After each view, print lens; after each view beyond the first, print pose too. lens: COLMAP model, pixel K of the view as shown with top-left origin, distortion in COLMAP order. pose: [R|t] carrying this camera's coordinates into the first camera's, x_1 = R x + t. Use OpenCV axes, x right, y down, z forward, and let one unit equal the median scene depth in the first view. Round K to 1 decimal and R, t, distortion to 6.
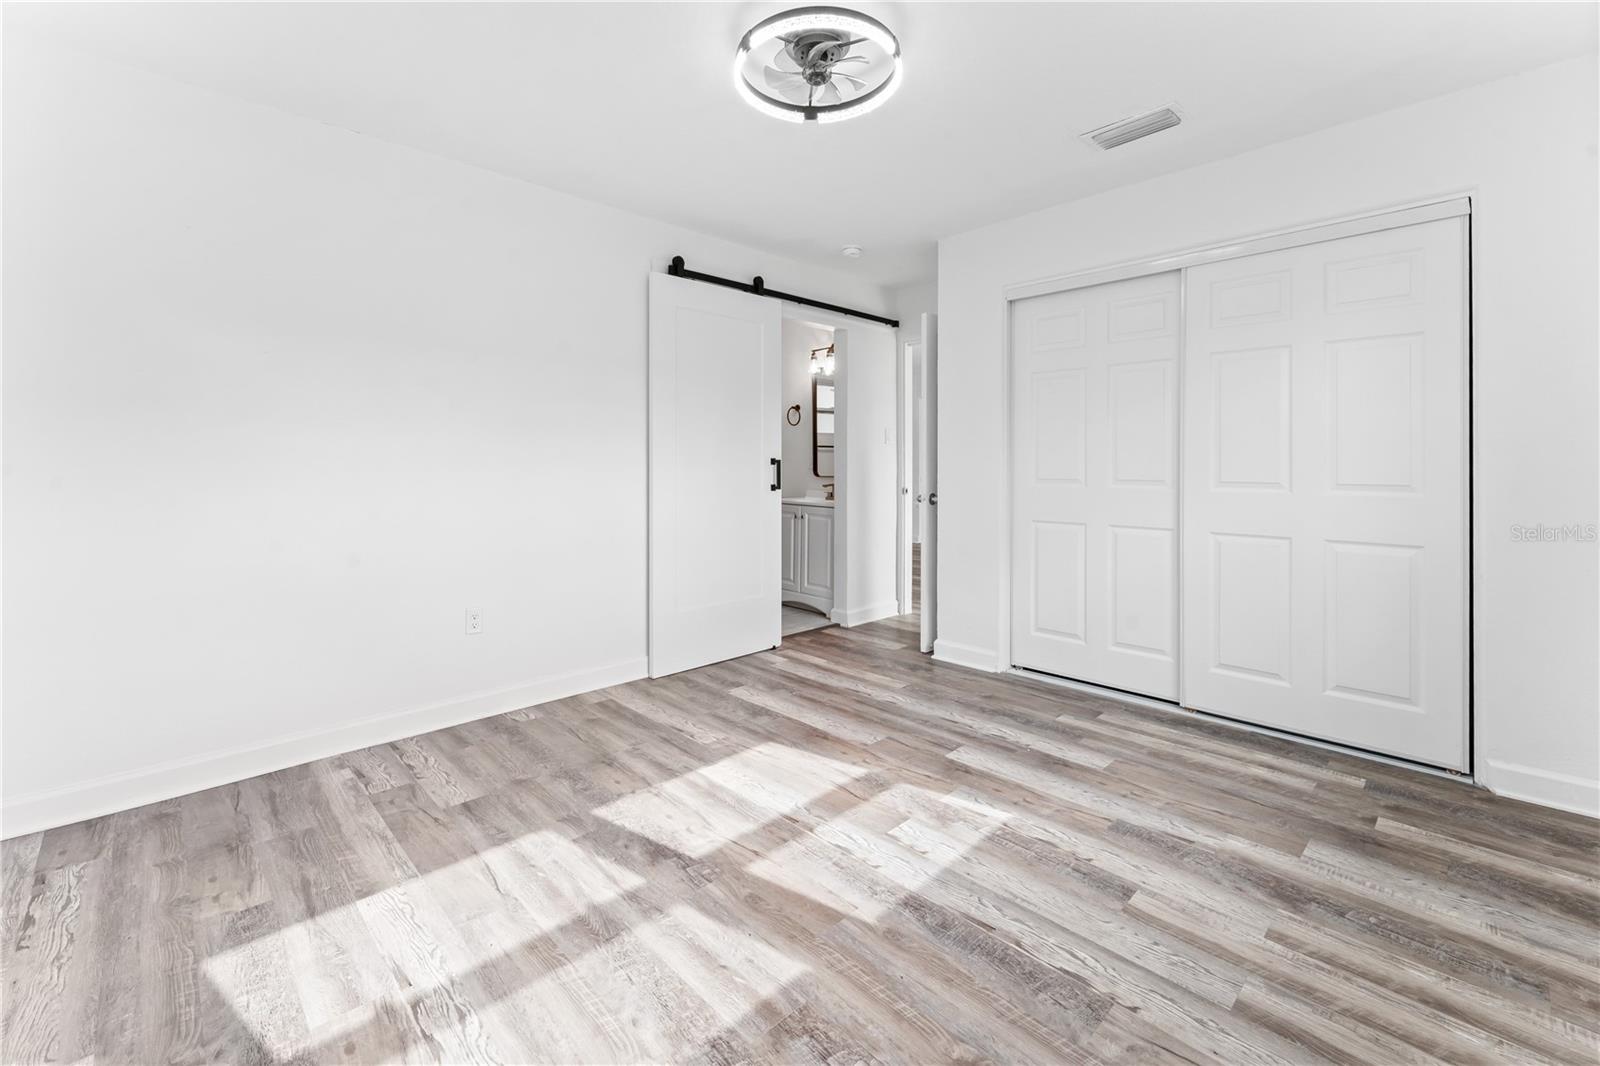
lens RADIAL K [[643.6, 0, 798.5], [0, 643.6, 536.7], [0, 0, 1]] dist [-0.001107, -0.001133]
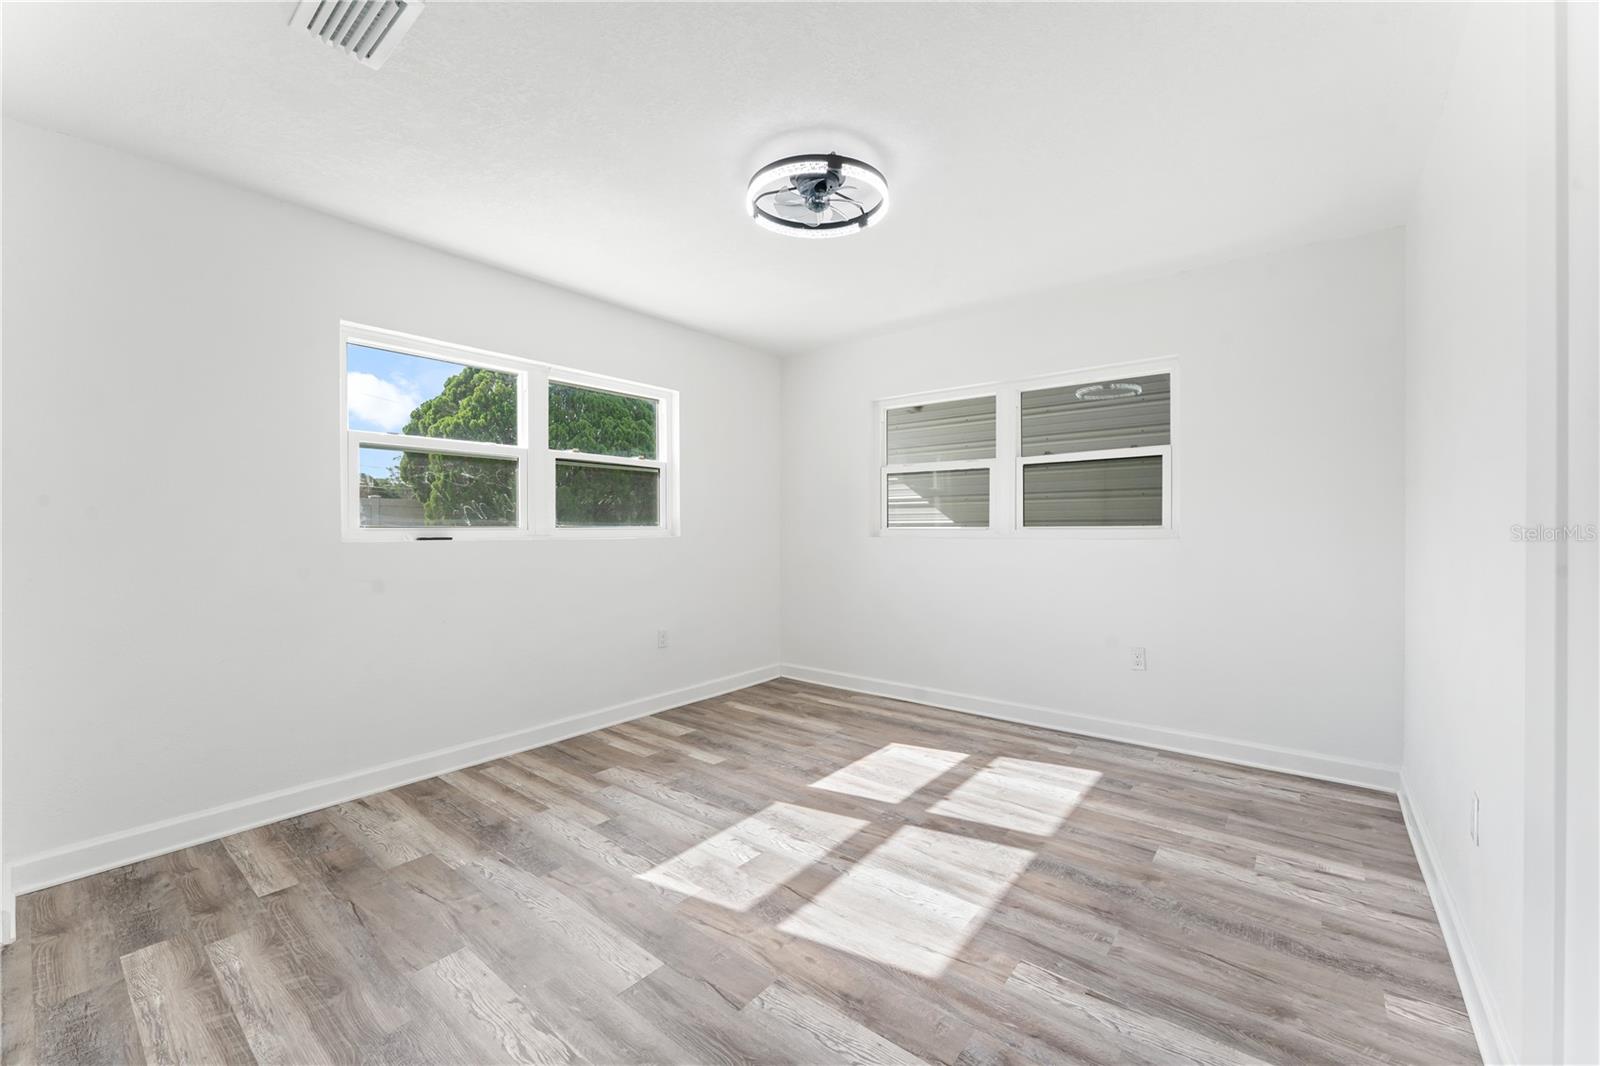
lens RADIAL K [[643.6, 0, 802.8], [0, 643.6, 534.0], [0, 0, 1]] dist [-0.001107, -0.001133]
pose [[-0.990934, 0.003455, -0.134303, 0.219817], [-0.013687, 0.991872, 0.126503, -0.260164], [0.133648, 0.127195, -0.982833, 2.097373]]
